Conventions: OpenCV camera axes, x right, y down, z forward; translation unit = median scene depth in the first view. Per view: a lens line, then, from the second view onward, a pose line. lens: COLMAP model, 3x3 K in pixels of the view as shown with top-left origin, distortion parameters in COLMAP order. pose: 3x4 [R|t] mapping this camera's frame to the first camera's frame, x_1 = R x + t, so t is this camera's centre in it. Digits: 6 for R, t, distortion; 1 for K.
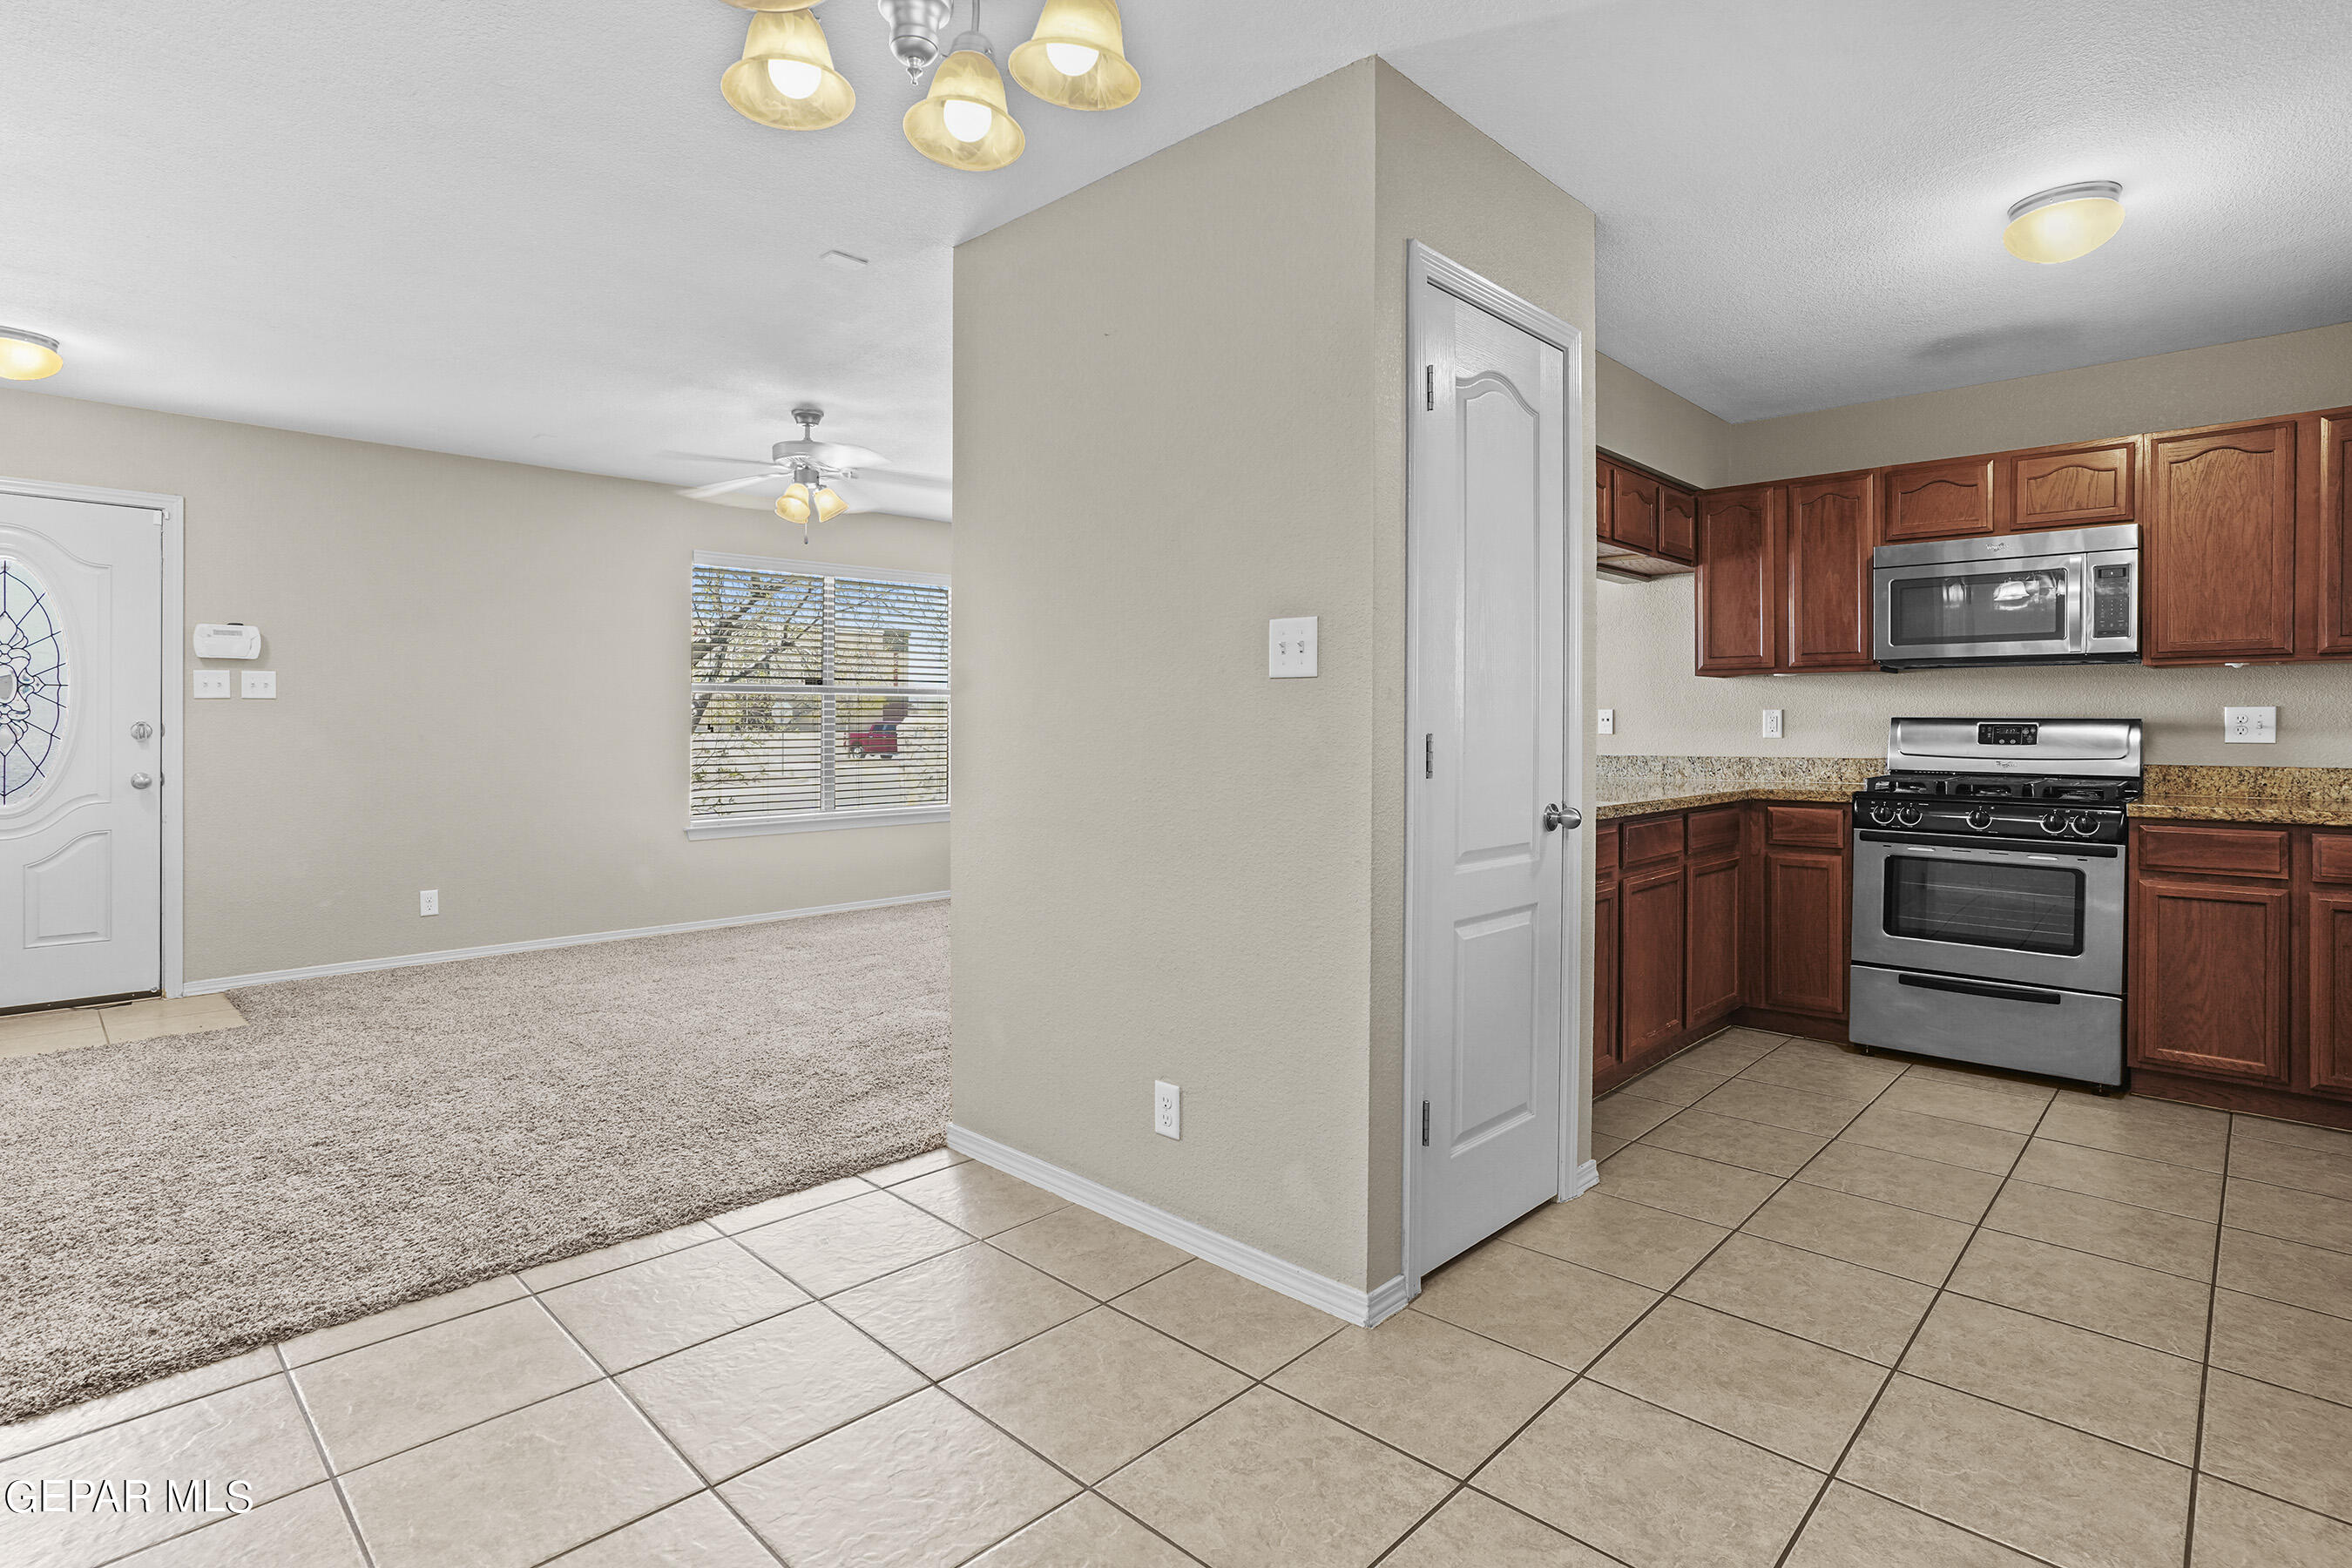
lens RADIAL K [[1176.8, 0, 1157.1], [0, 1176.8, 735.6], [0, 0, 1]] dist [-0.040087, 0.015892]
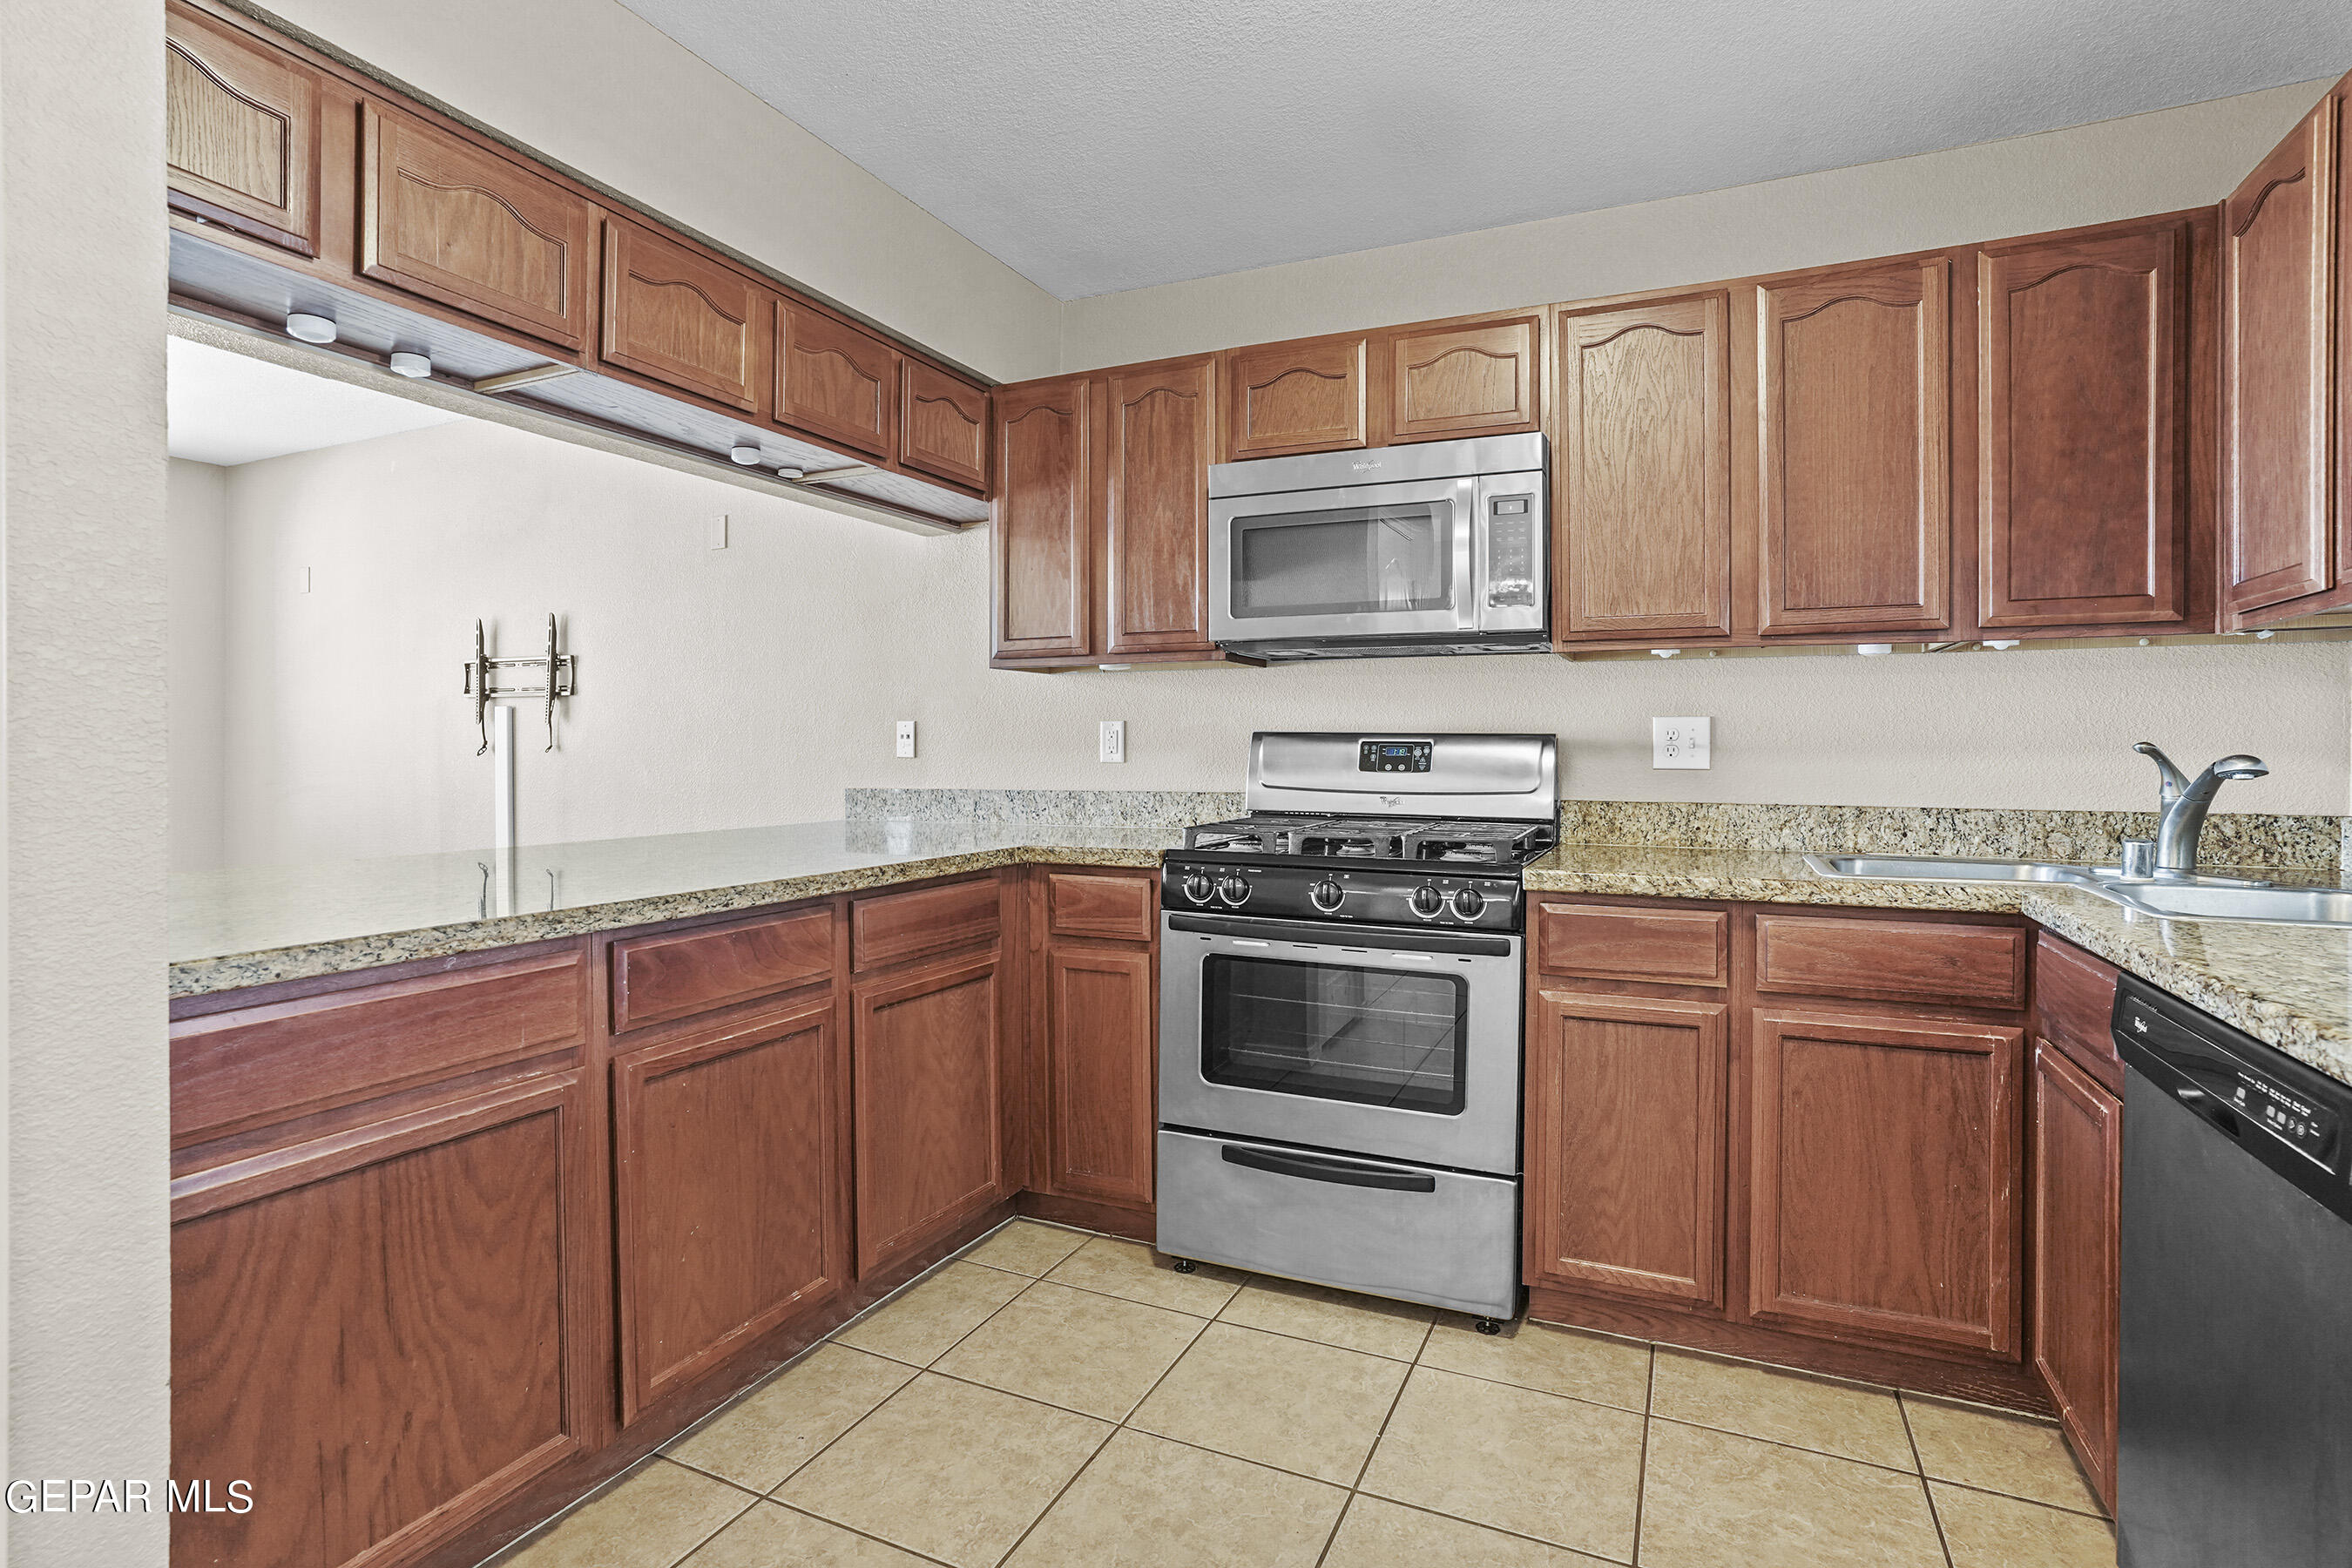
lens RADIAL K [[1176.8, 0, 1176.9], [0, 1176.8, 756.9], [0, 0, 1]] dist [-0.040087, 0.015892]
pose [[0.945484, -0.002453, 0.325661, 0.409193], [0.002501, 0.999997, 0.000269, -0.001714], [-0.325660, 0.000560, 0.945487, 0.410213]]
